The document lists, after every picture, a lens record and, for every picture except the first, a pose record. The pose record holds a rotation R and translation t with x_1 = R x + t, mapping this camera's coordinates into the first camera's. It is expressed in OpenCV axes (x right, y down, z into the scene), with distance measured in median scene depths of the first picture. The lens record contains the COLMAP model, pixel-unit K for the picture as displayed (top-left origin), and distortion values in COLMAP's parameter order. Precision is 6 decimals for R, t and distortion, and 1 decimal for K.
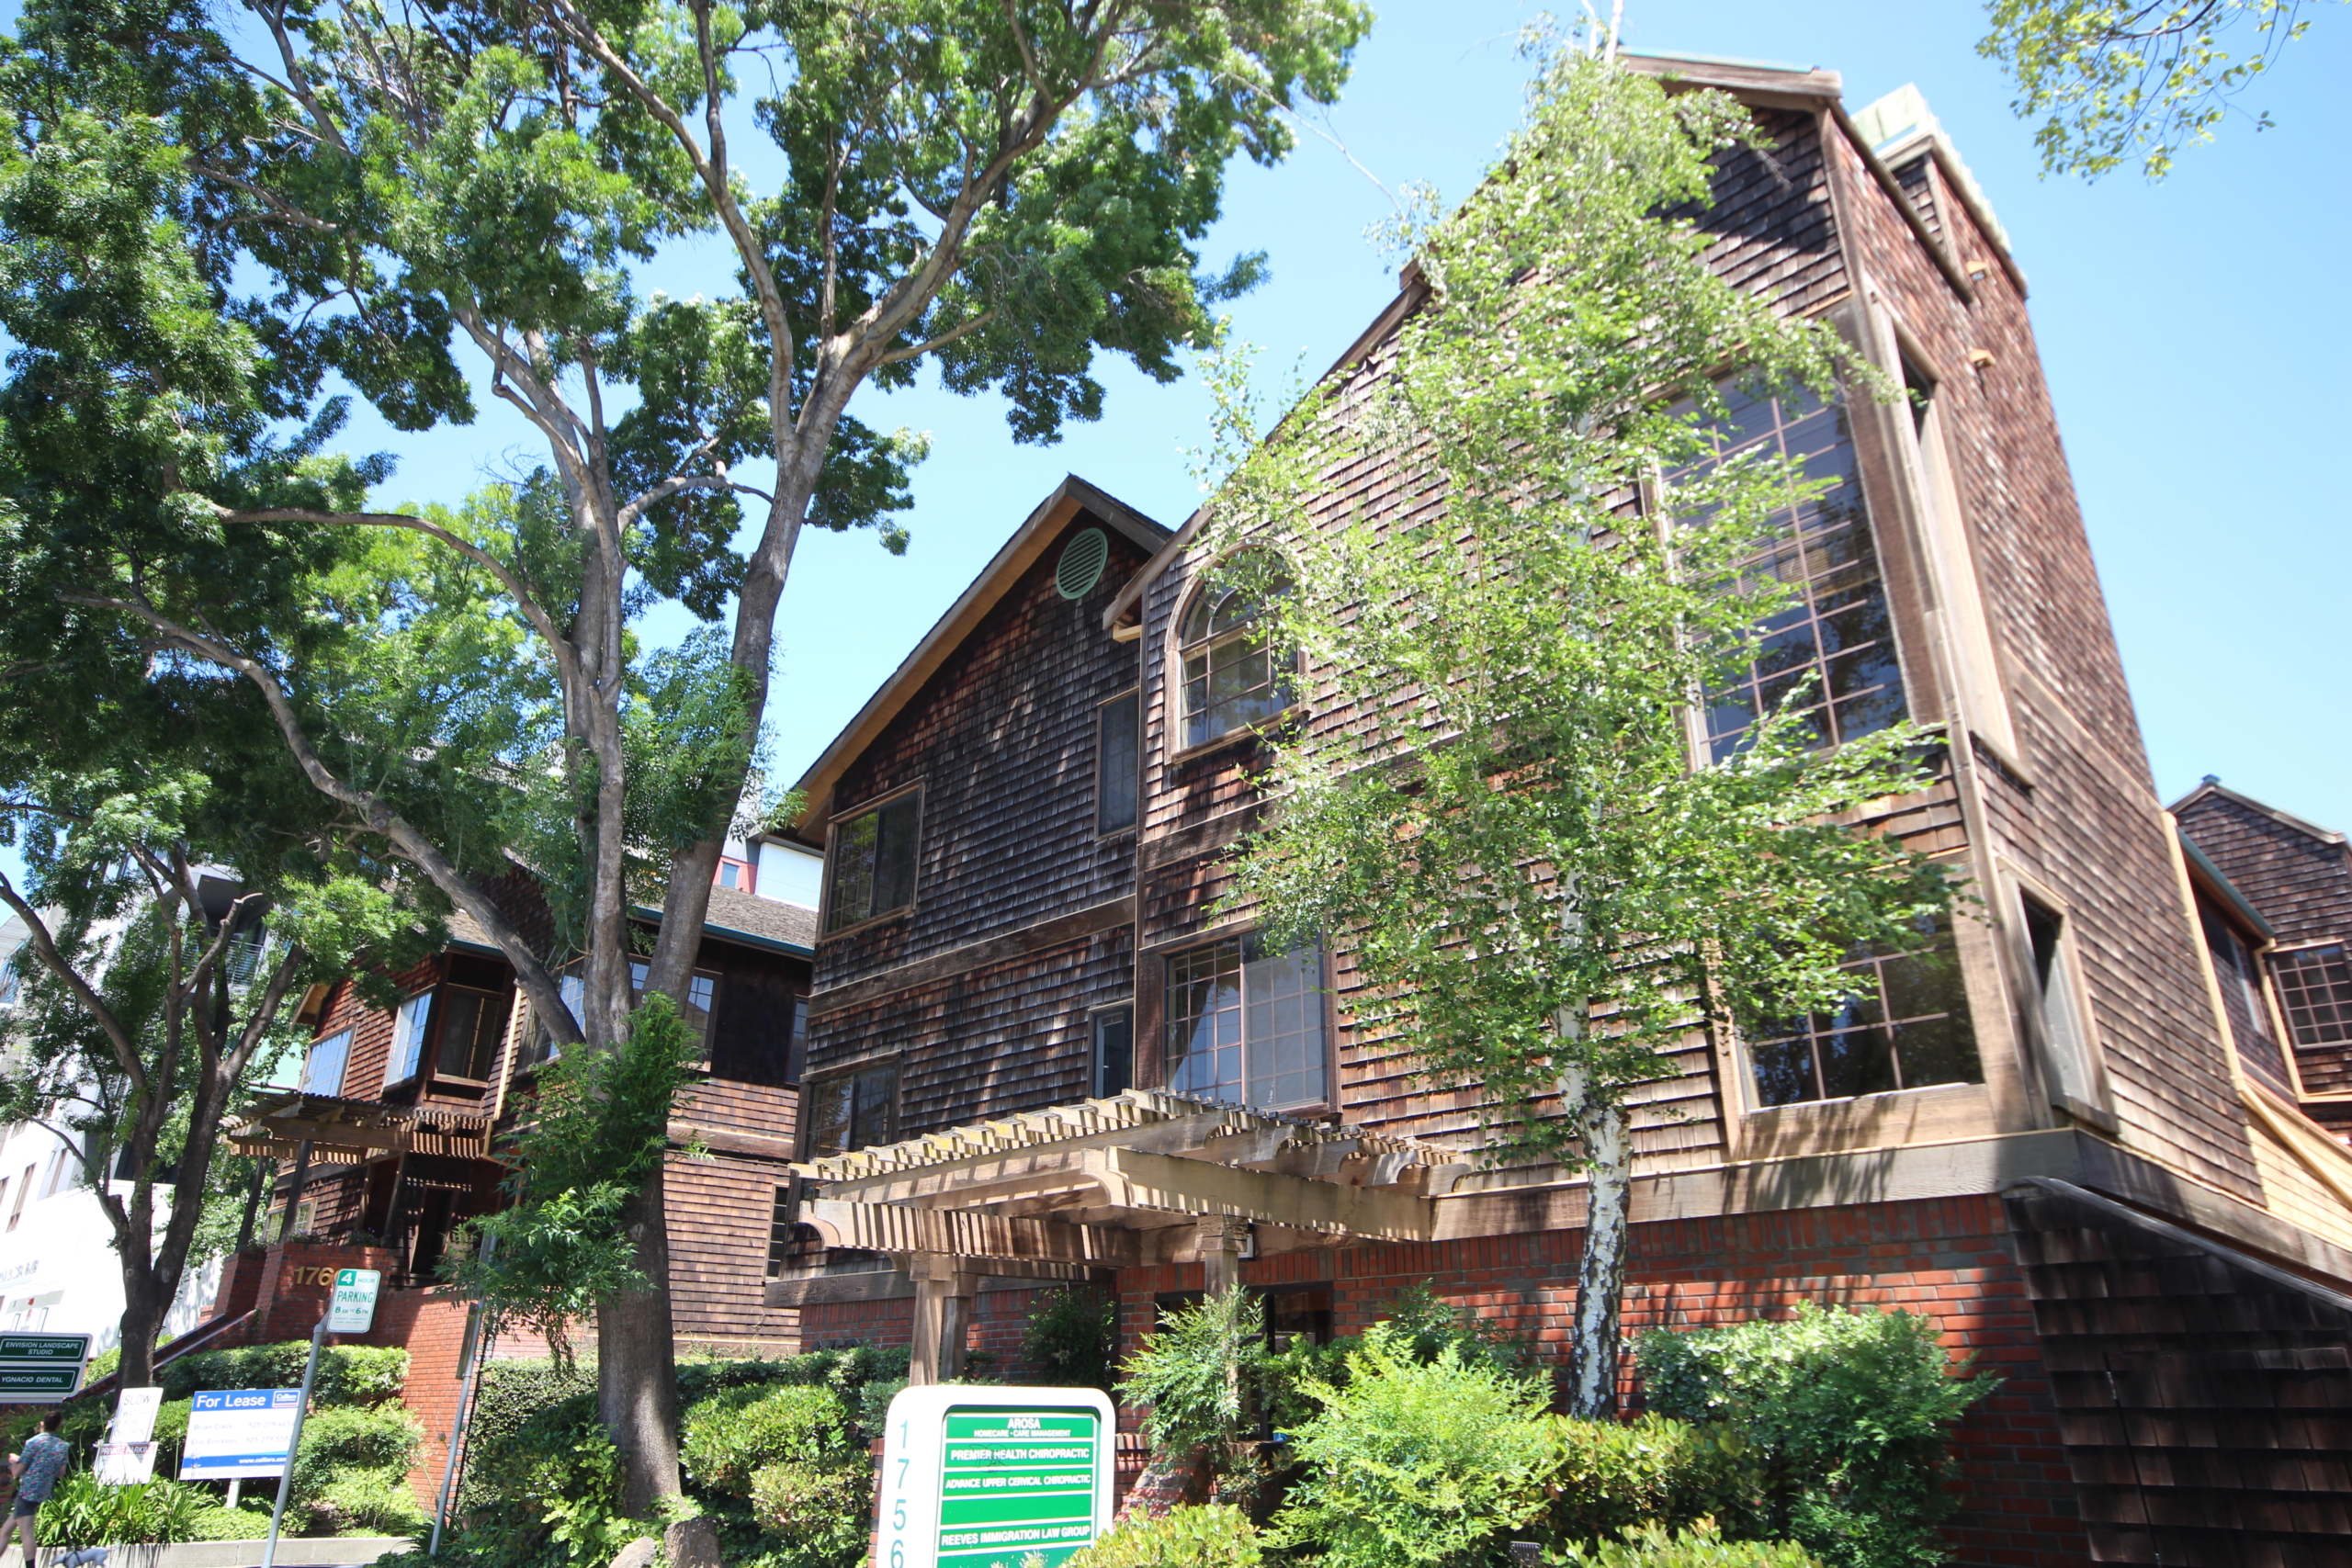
lens RADIAL K [[1456.3, 0, 1178.8], [0, 1456.3, 800.8], [0, 0, 1]] dist [0.015984, 0.000132]
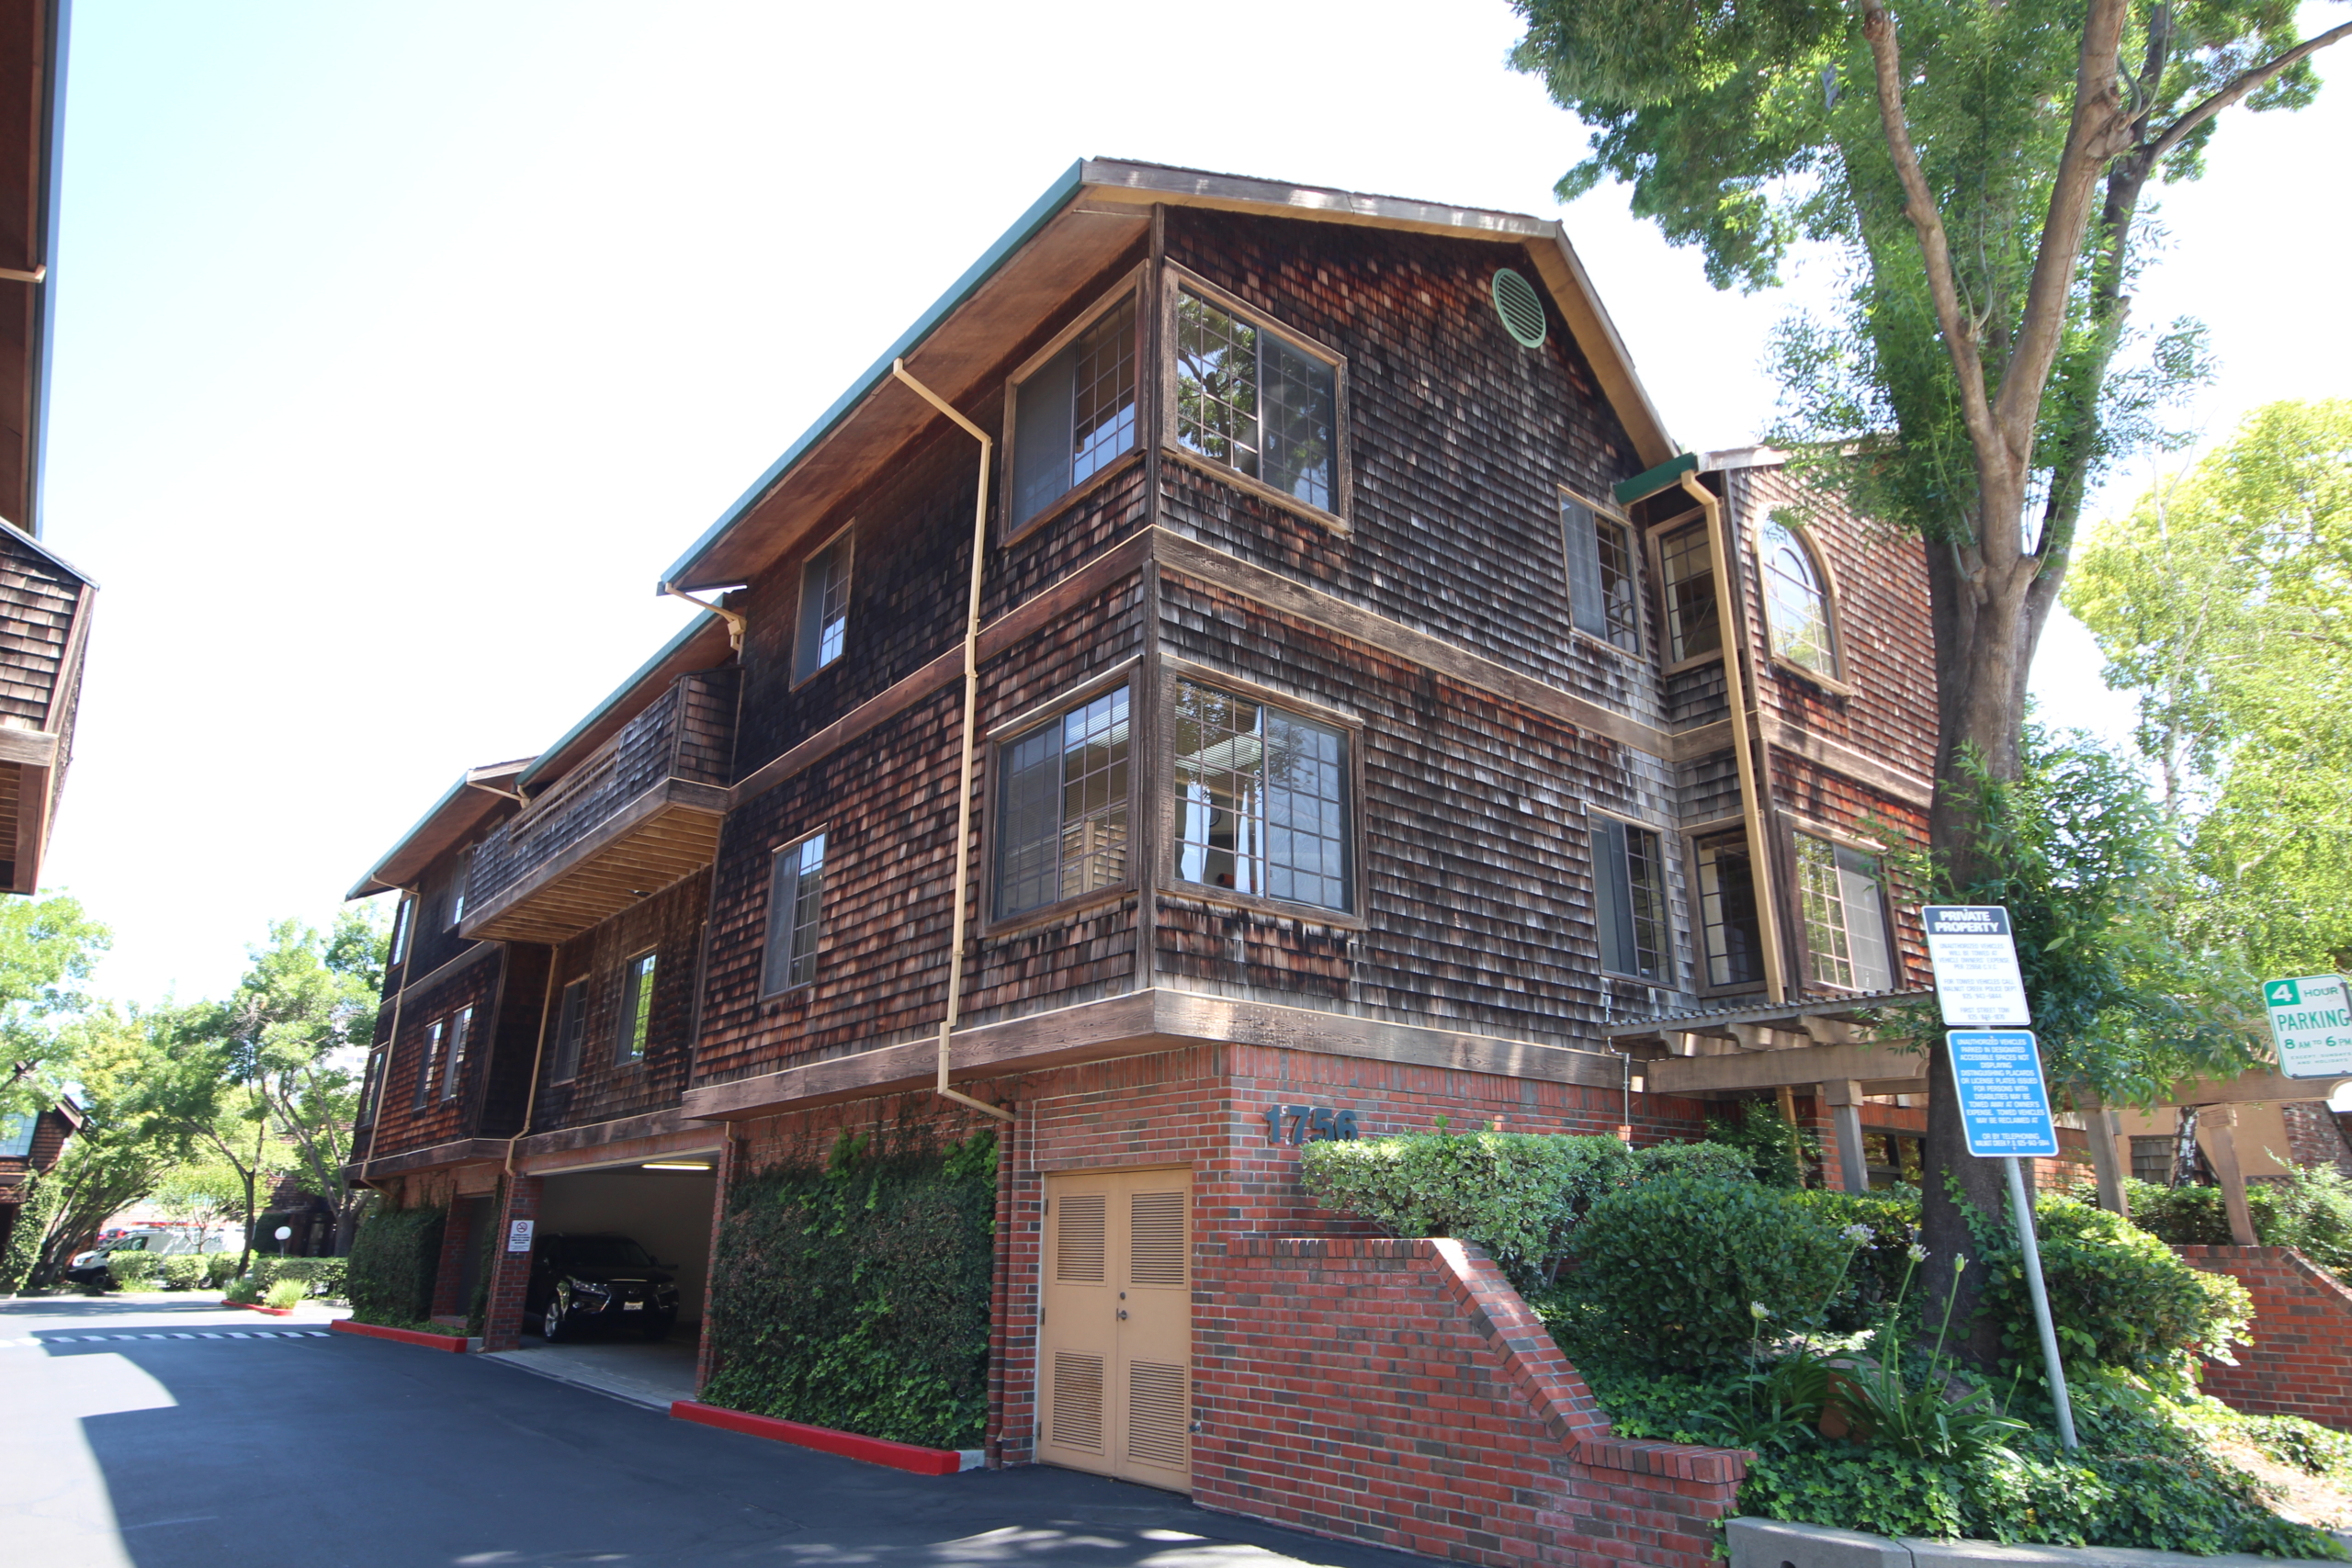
lens RADIAL K [[1346.1, 0, 1179.5], [0, 1346.1, 788.2], [0, 0, 1]] dist [0.007414, 0.000793]
pose [[0.115524, 0.307362, 0.944554, -0.699790], [-0.384383, 0.890668, -0.242816, 0.341103], [-0.915917, -0.335020, 0.221038, 0.808659]]
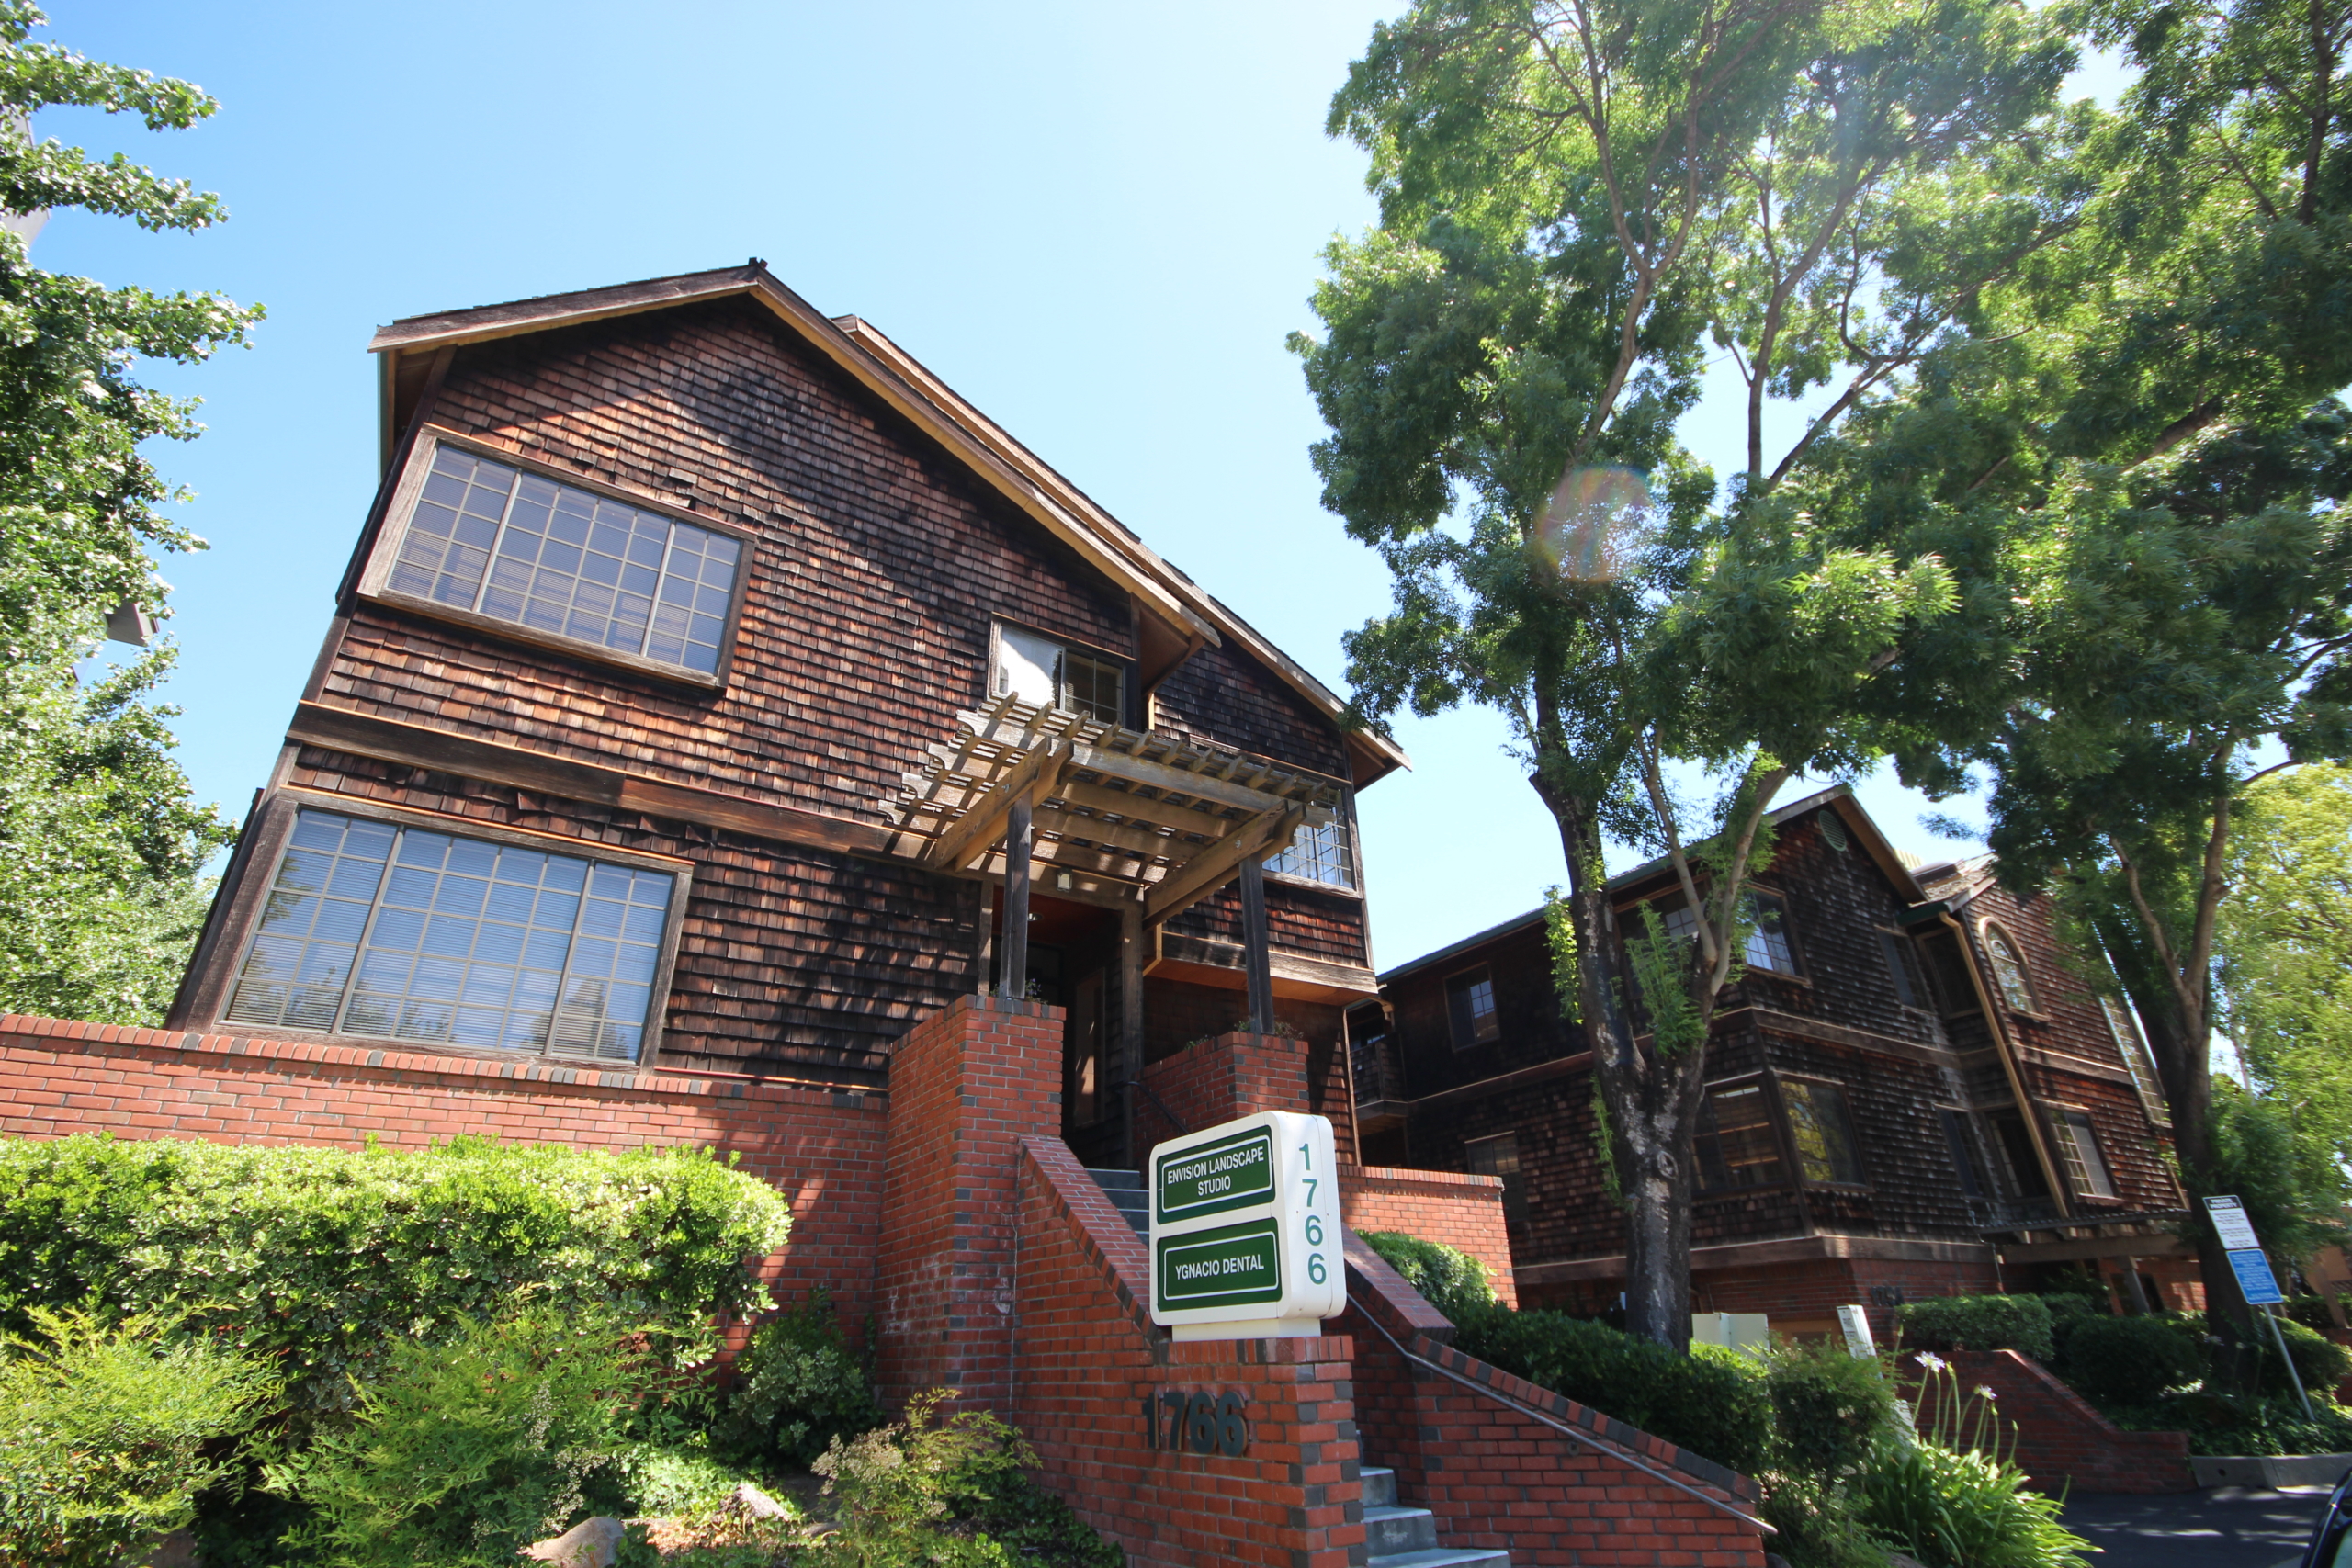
lens RADIAL K [[1085.7, 0, 1173.3], [0, 1085.7, 790.0], [0, 0, 1]] dist [-0.004873, -0.001037]
pose [[0.229423, 0.441463, 0.867453, -1.228988], [-0.348561, 0.869382, -0.350257, 0.459991], [-0.908774, -0.222003, 0.353333, 1.126565]]
